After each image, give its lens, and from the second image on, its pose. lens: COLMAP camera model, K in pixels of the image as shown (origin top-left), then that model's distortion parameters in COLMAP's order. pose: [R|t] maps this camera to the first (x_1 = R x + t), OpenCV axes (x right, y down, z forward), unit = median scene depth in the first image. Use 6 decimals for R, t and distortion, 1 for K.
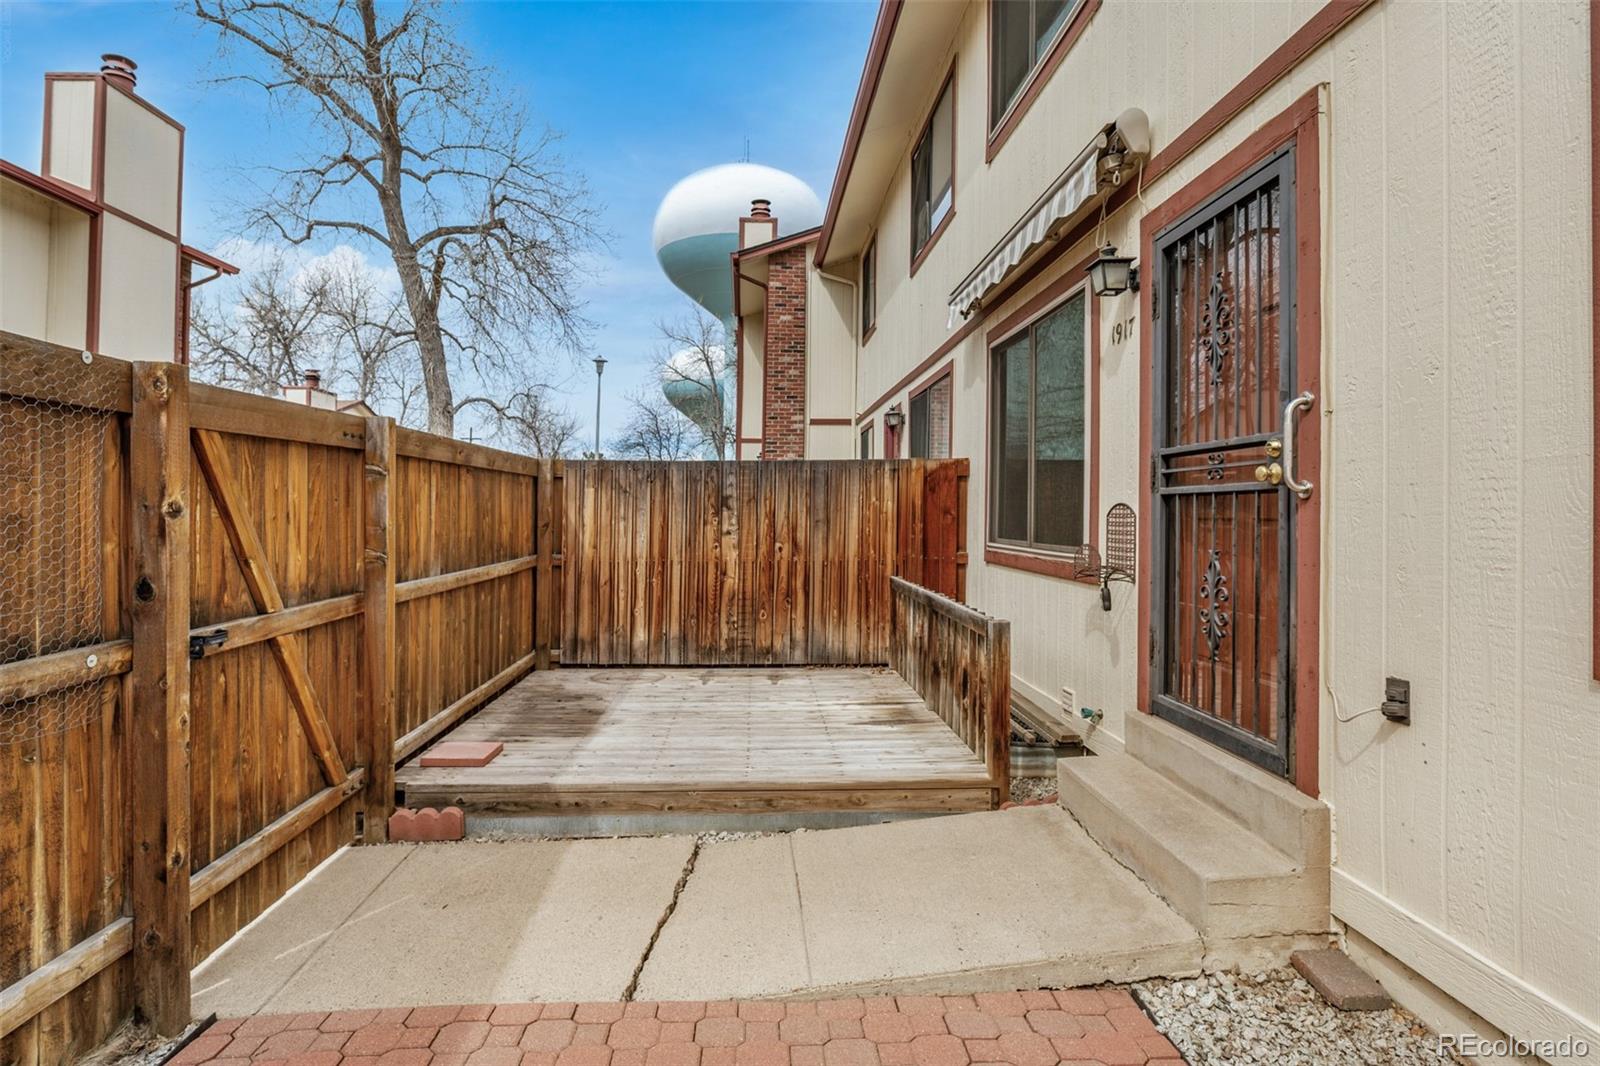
lens RADIAL K [[847.8, 0, 795.3], [0, 847.8, 509.9], [0, 0, 1]] dist [-0.001316, -0.000244]
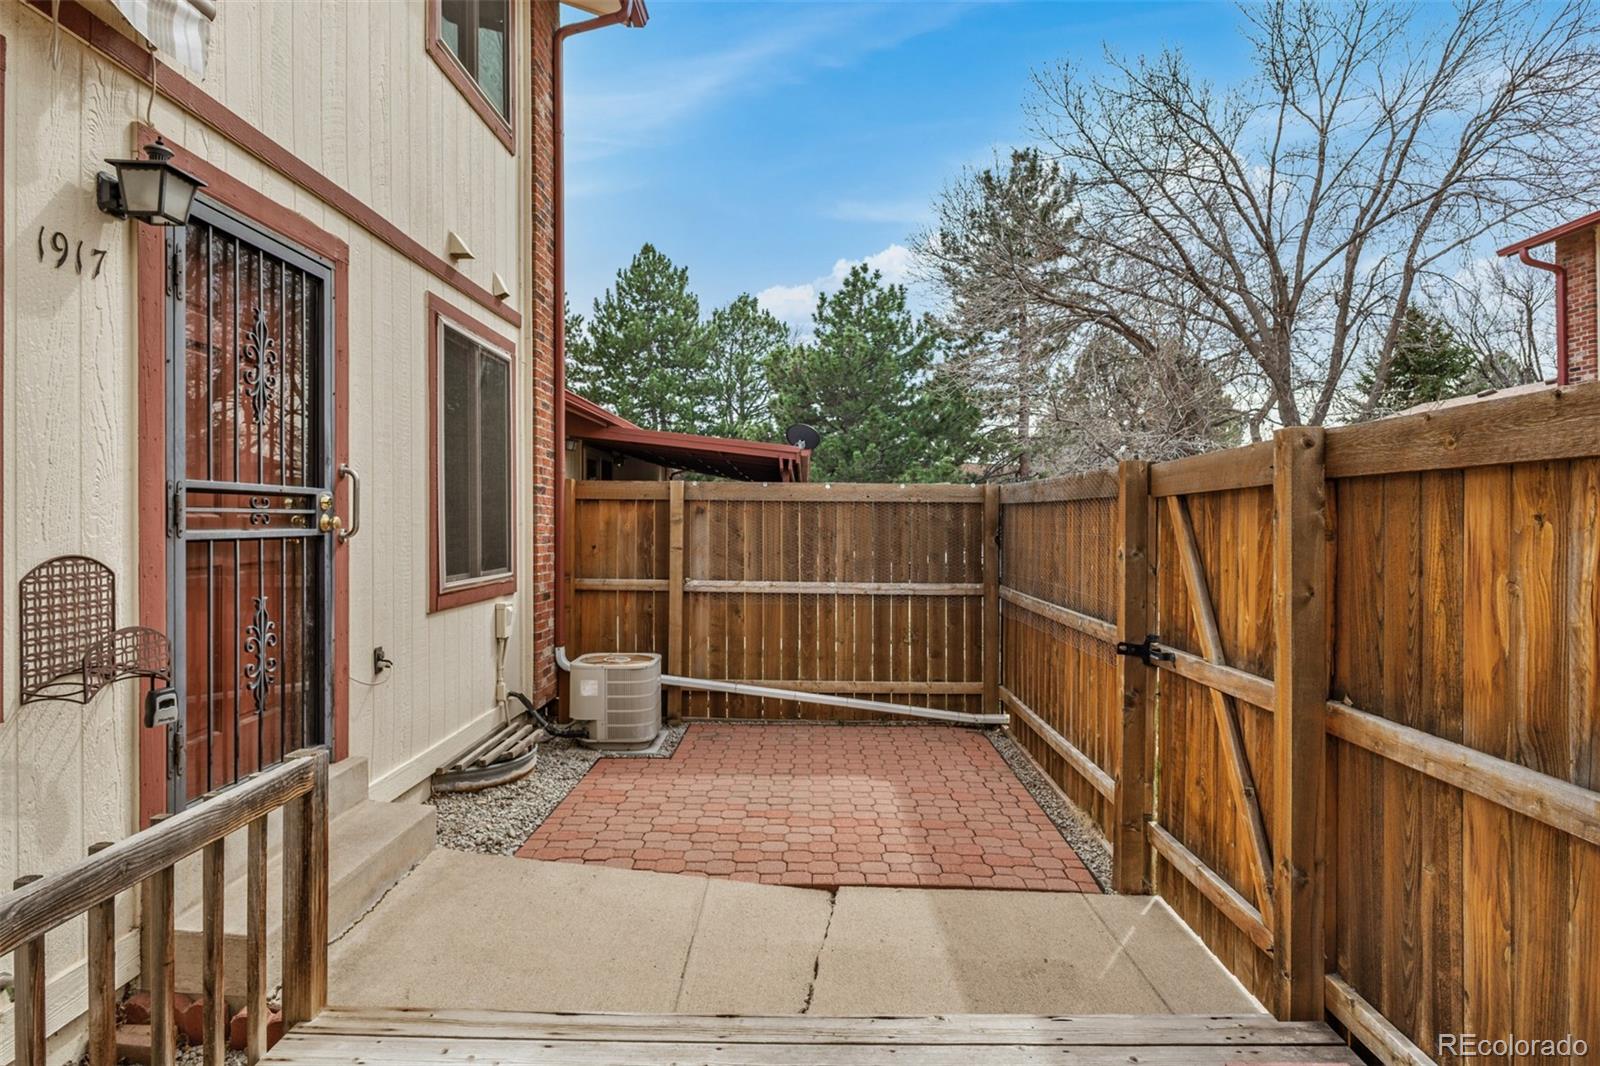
lens RADIAL K [[876.2, 0, 800.0], [0, 876.2, 533.0], [0, 0, 1]] dist [-0.000003, -0.000005]
pose [[-0.997618, -0.006274, 0.068697, -0.042743], [-0.005738, 0.999952, 0.007997, -0.009103], [-0.068744, 0.007584, -0.997606, 0.456304]]
